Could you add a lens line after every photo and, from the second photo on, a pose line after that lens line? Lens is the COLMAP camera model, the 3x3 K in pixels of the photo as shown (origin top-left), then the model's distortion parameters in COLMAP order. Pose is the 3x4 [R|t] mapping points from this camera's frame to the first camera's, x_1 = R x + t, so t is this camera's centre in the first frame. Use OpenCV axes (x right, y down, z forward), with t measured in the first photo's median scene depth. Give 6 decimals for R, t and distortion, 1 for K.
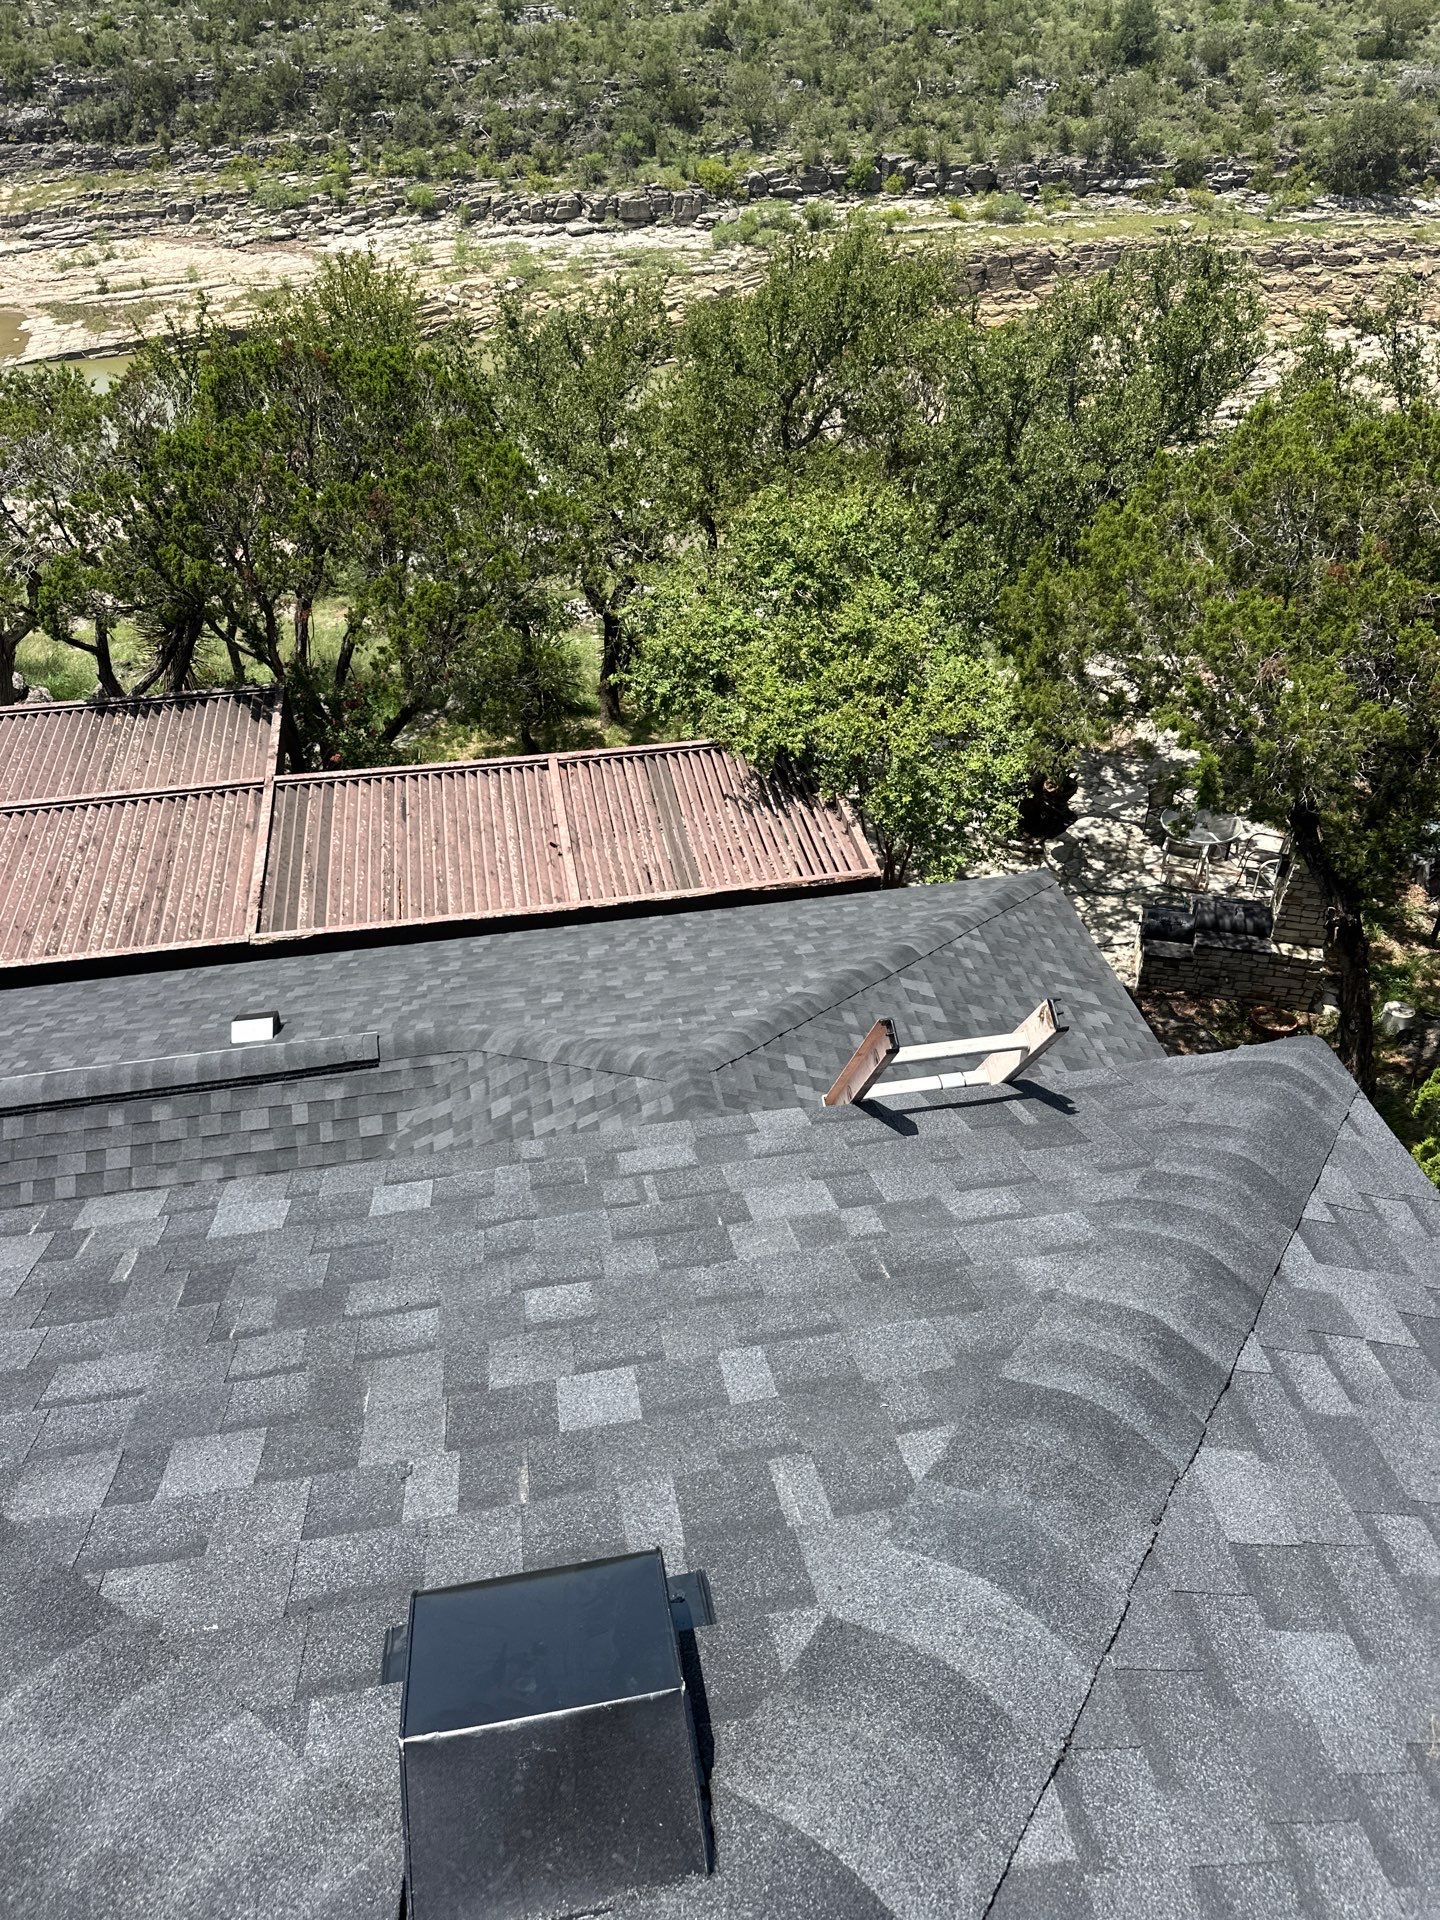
lens RADIAL K [[1336.3, 0, 710.1], [0, 1336.3, 966.5], [0, 0, 1]] dist [0.048475, -0.066713]
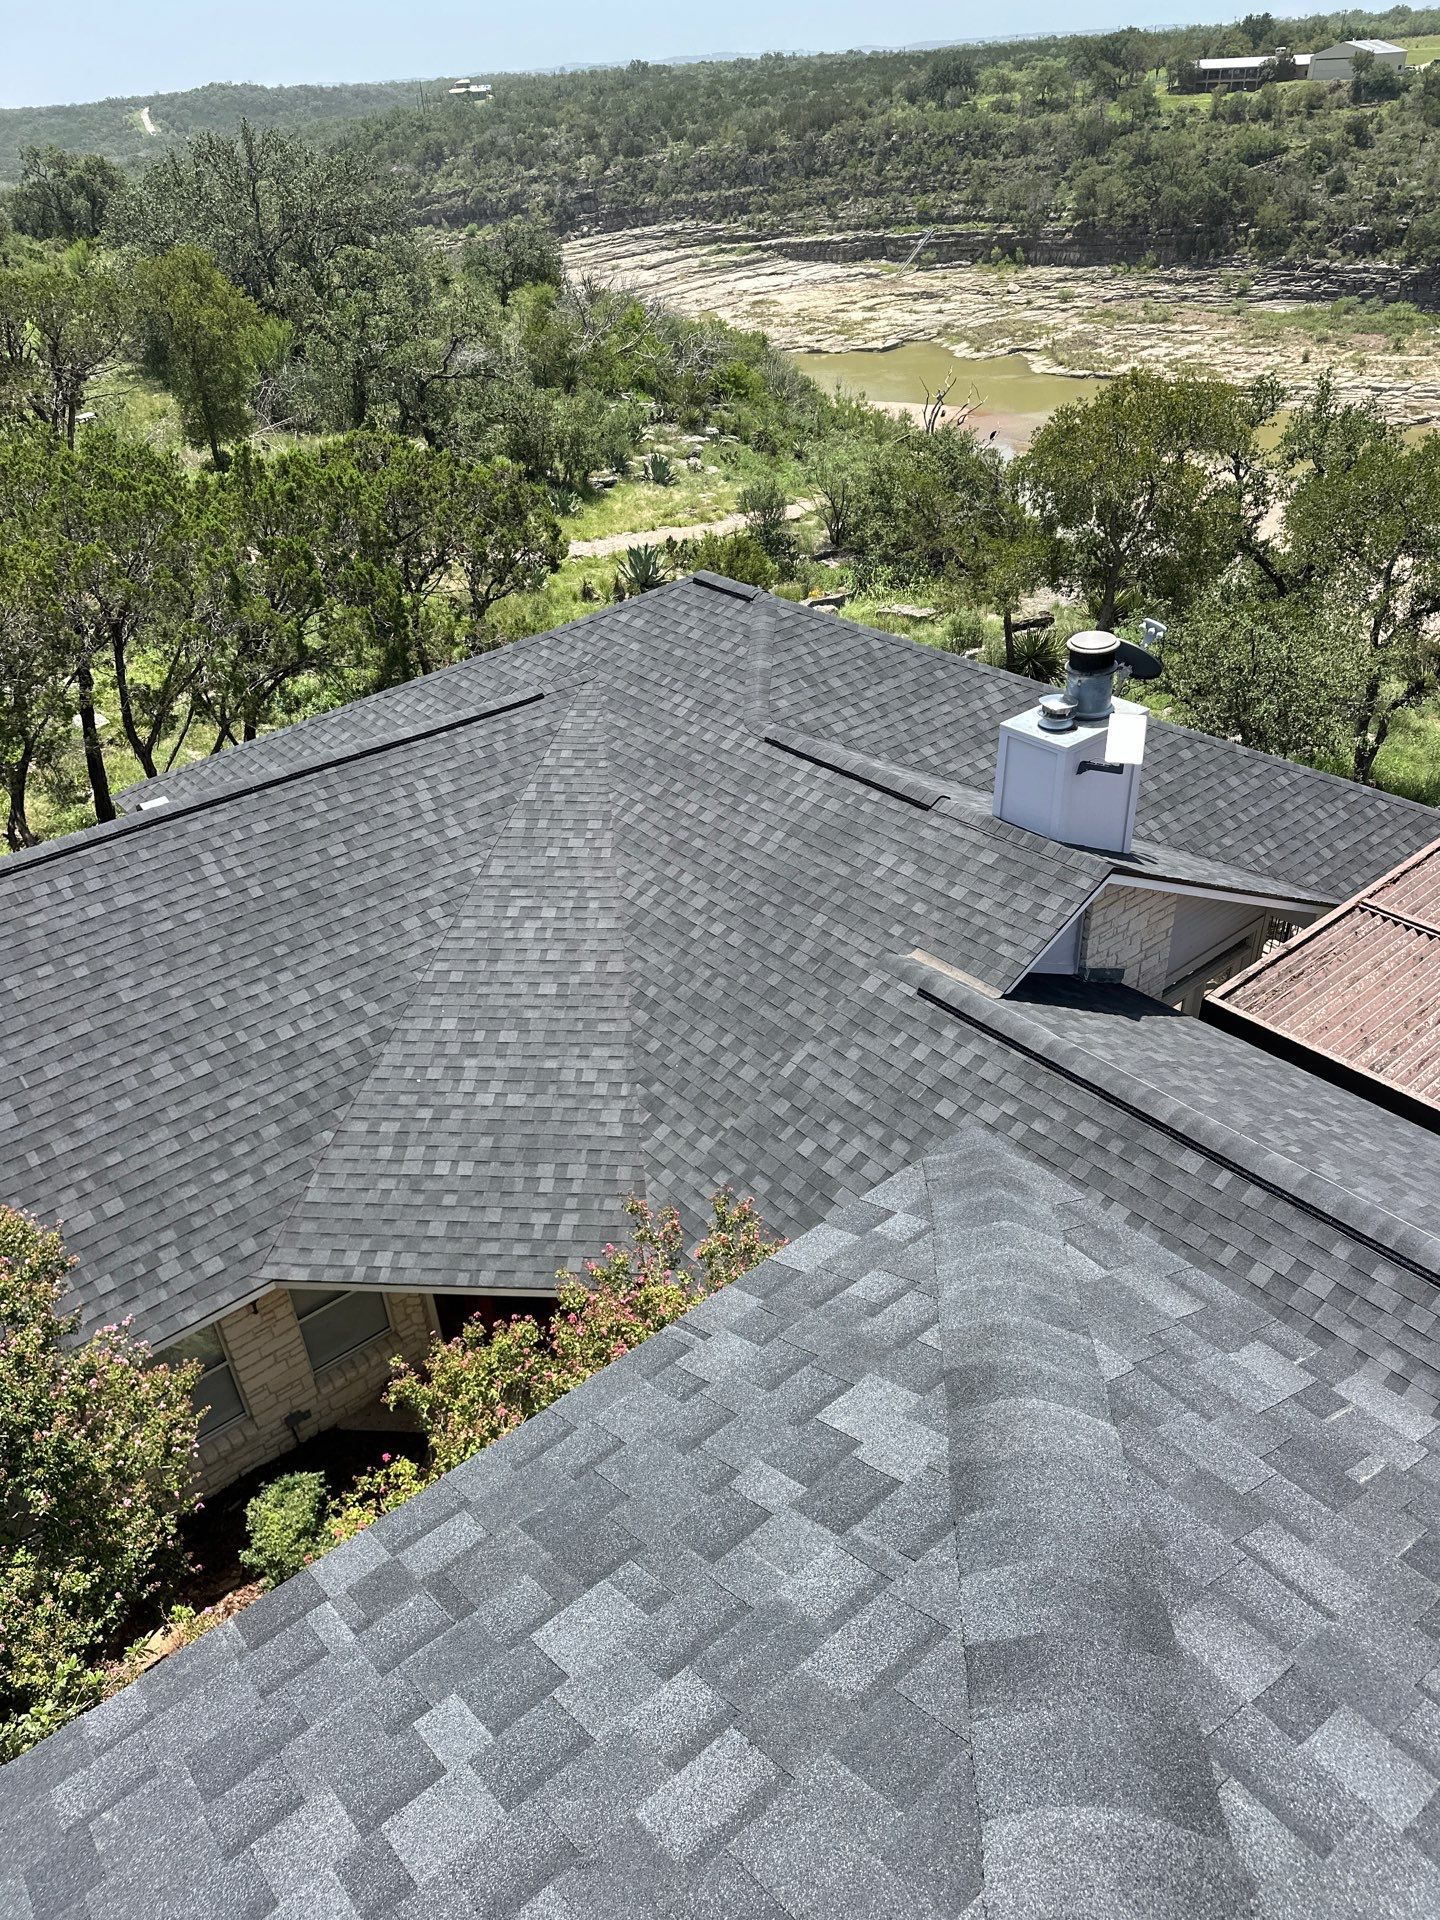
lens RADIAL K [[1331.7, 0, 720.0], [0, 1331.7, 960.0], [0, 0, 1]] dist [0.022852, -0.034242]
pose [[0.489677, 0.455966, -0.743177, -0.122559], [-0.516125, 0.838566, 0.174418, -0.000538], [0.702732, 0.298164, 0.645962, -0.004857]]
